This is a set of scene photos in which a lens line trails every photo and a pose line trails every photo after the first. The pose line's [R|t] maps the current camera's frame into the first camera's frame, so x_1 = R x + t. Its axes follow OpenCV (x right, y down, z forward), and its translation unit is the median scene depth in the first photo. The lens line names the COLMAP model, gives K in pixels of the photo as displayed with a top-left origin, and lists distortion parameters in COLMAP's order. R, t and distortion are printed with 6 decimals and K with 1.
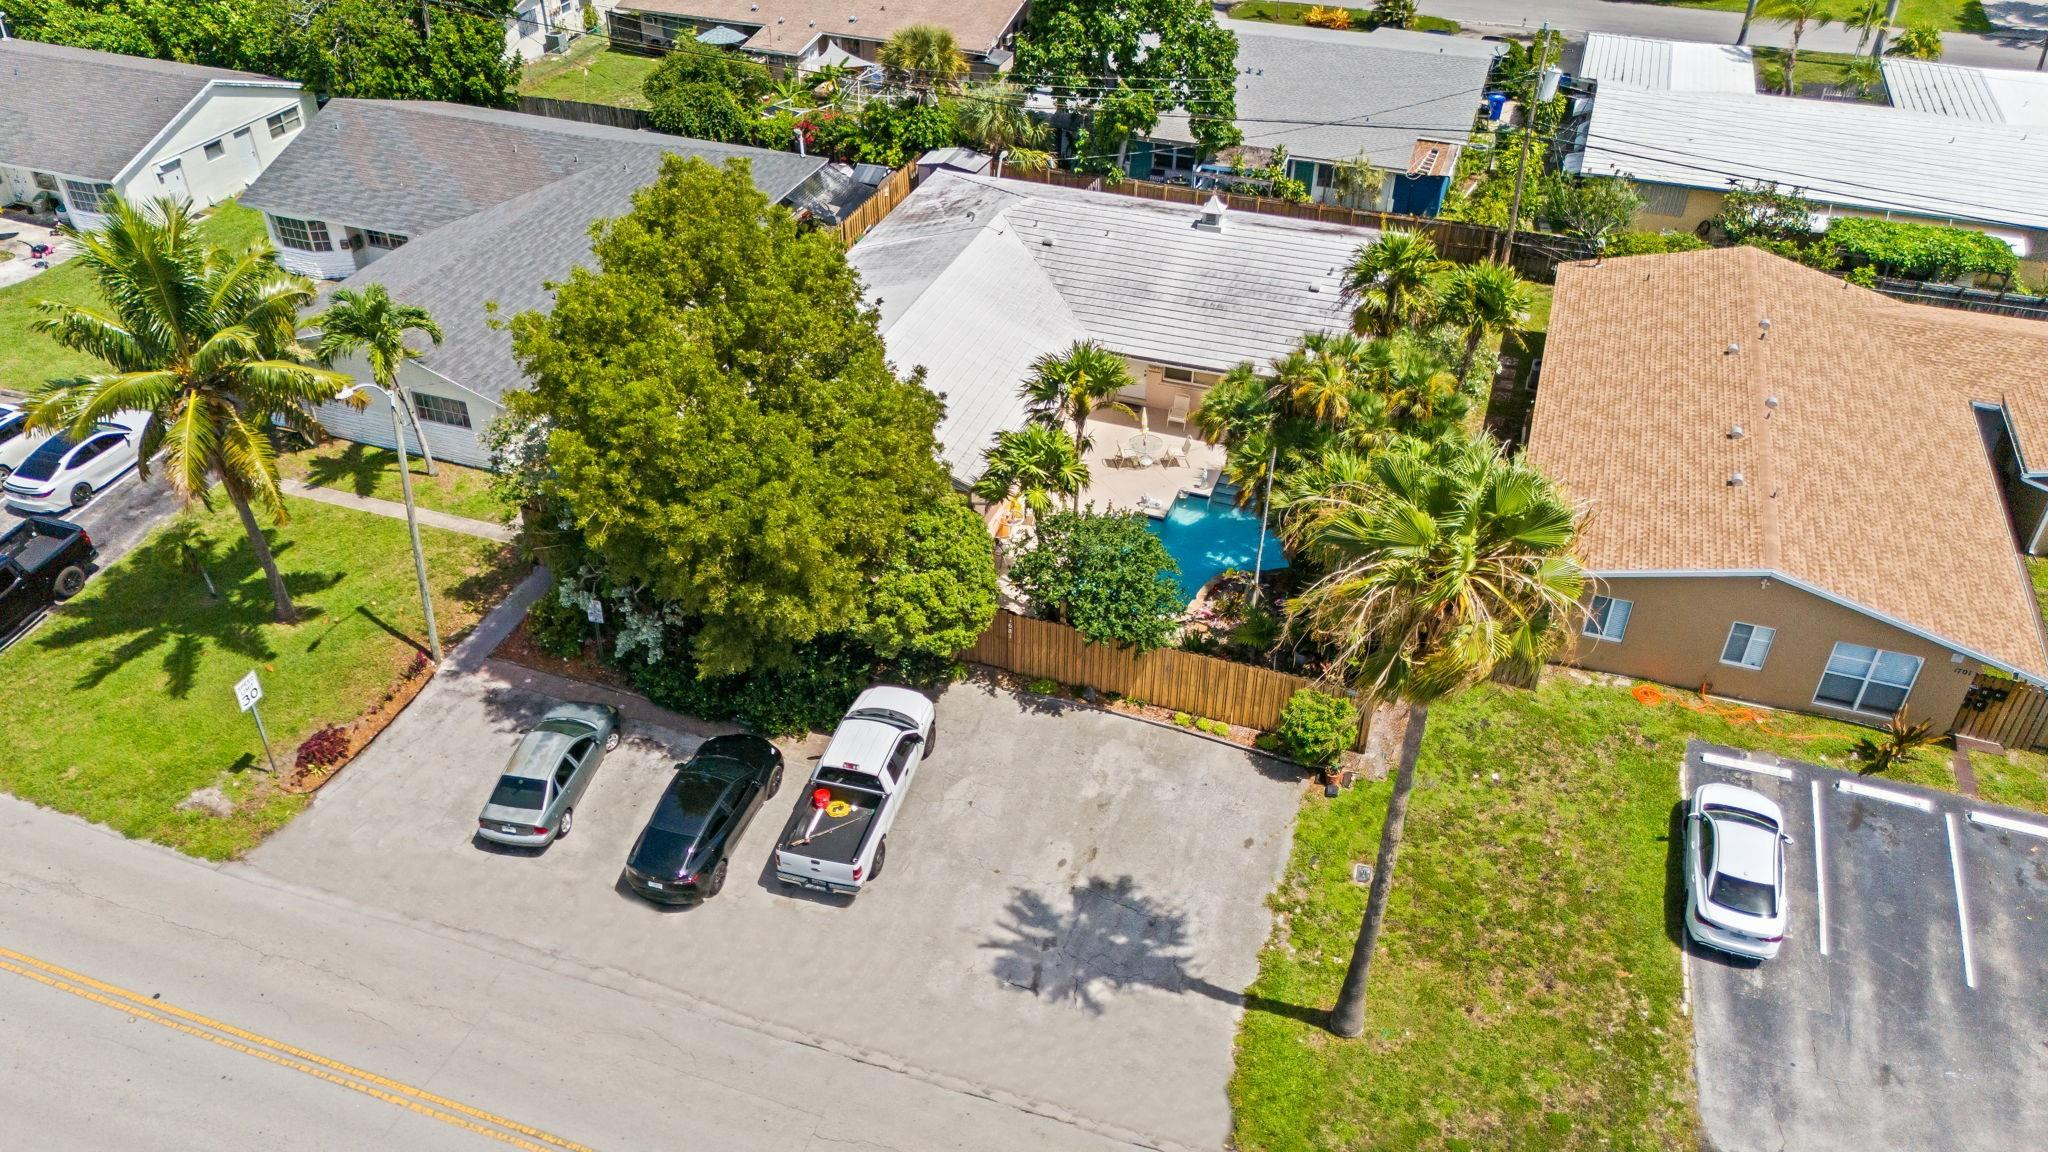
lens RADIAL K [[1444.3, 0, 1029.1], [0, 1444.3, 570.2], [0, 0, 1]] dist [0.056449, -0.053079]
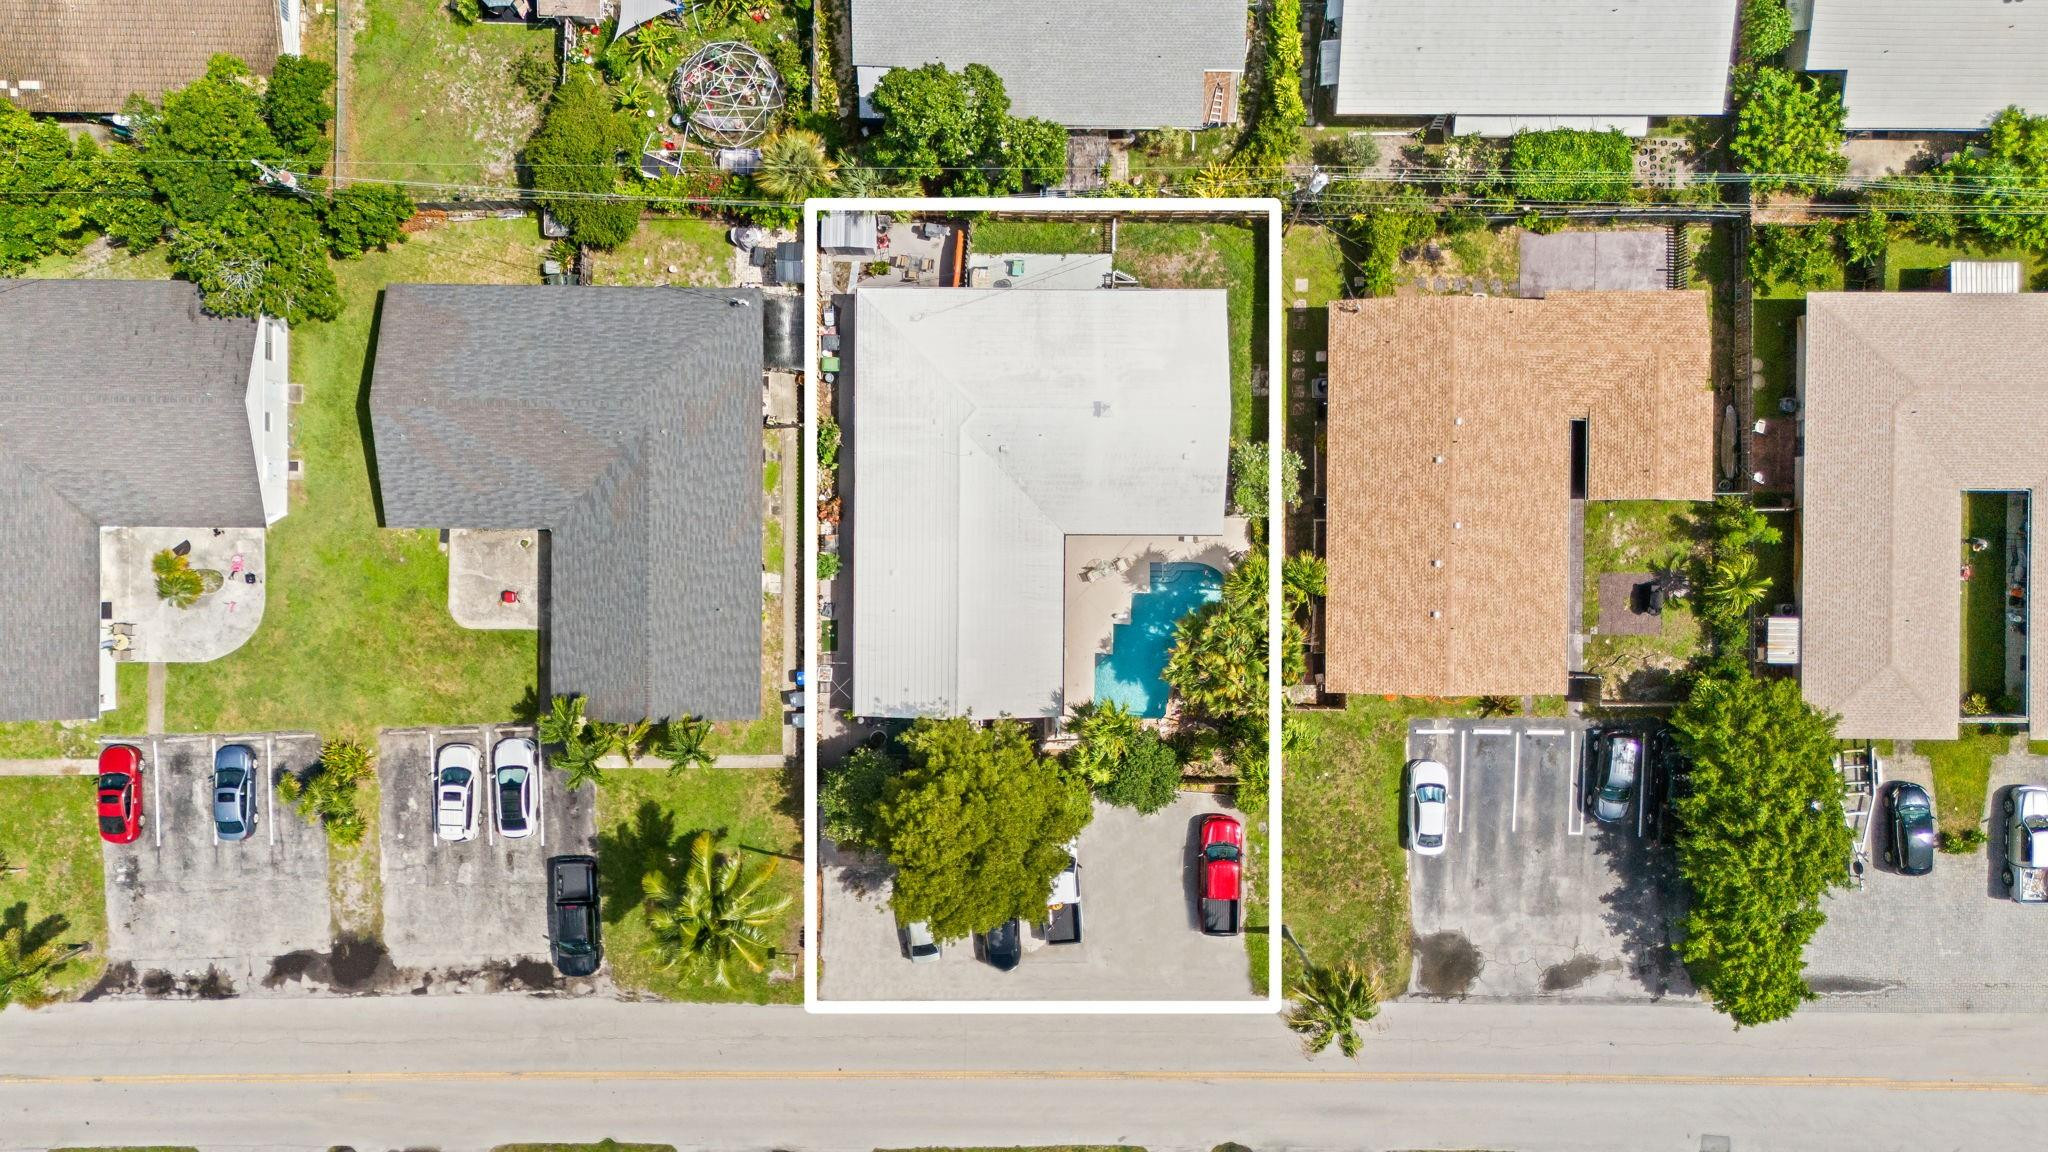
lens RADIAL K [[1444.3, 0, 1029.1], [0, 1444.3, 570.2], [0, 0, 1]] dist [0.056449, -0.053079]
pose [[0.943517, -0.330859, 0.017521, -0.030704], [0.186583, 0.574294, 0.797103, -1.660191], [-0.273791, -0.748812, 0.603589, 0.042357]]
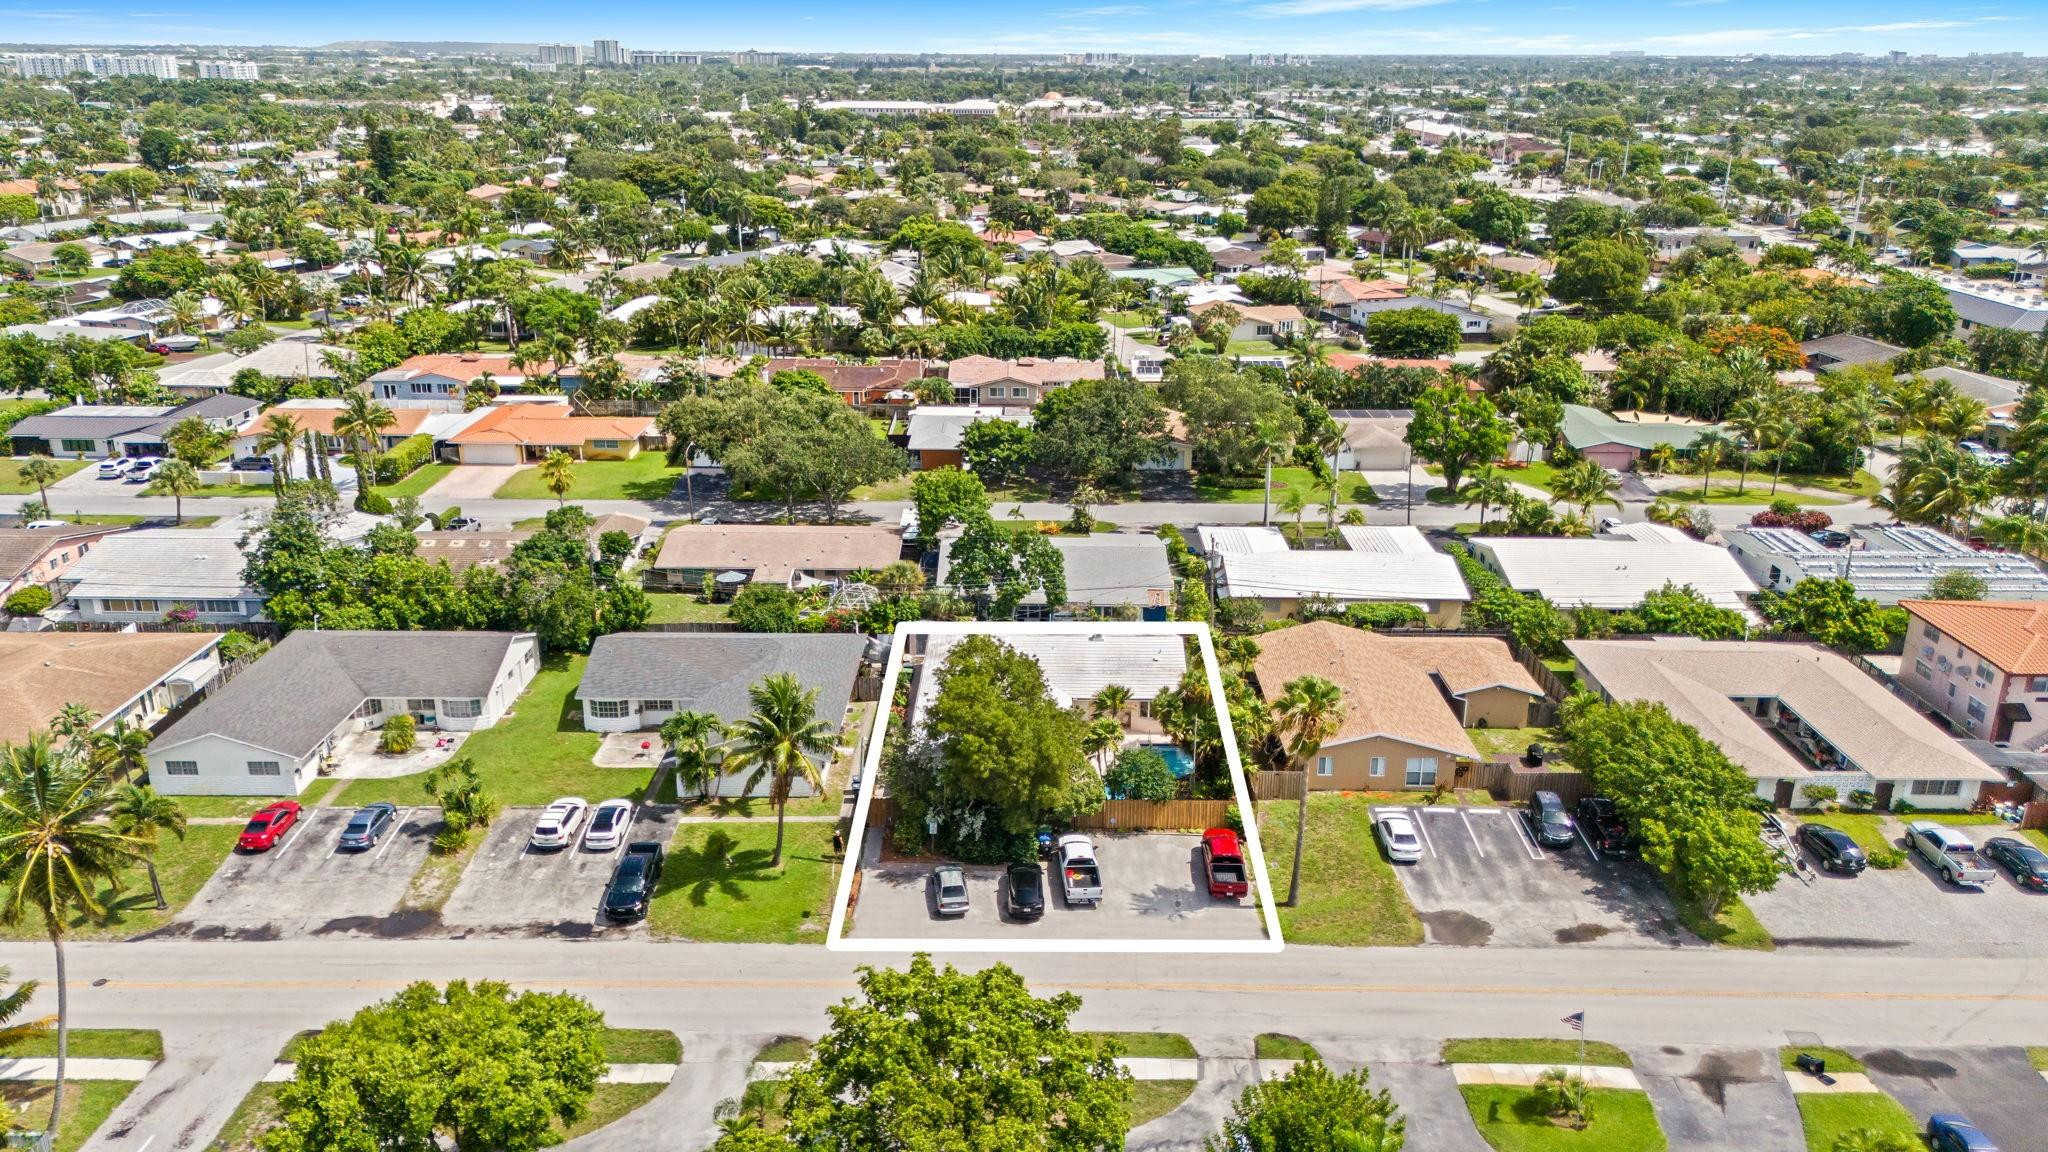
lens RADIAL K [[1444.3, 0, 1029.1], [0, 1444.3, 570.2], [0, 0, 1]] dist [0.056449, -0.053079]
pose [[0.942271, -0.105946, 0.317648, -0.790380], [0.196736, 0.942791, -0.269148, 0.270449], [-0.270960, 0.316104, 0.909208, -1.158409]]
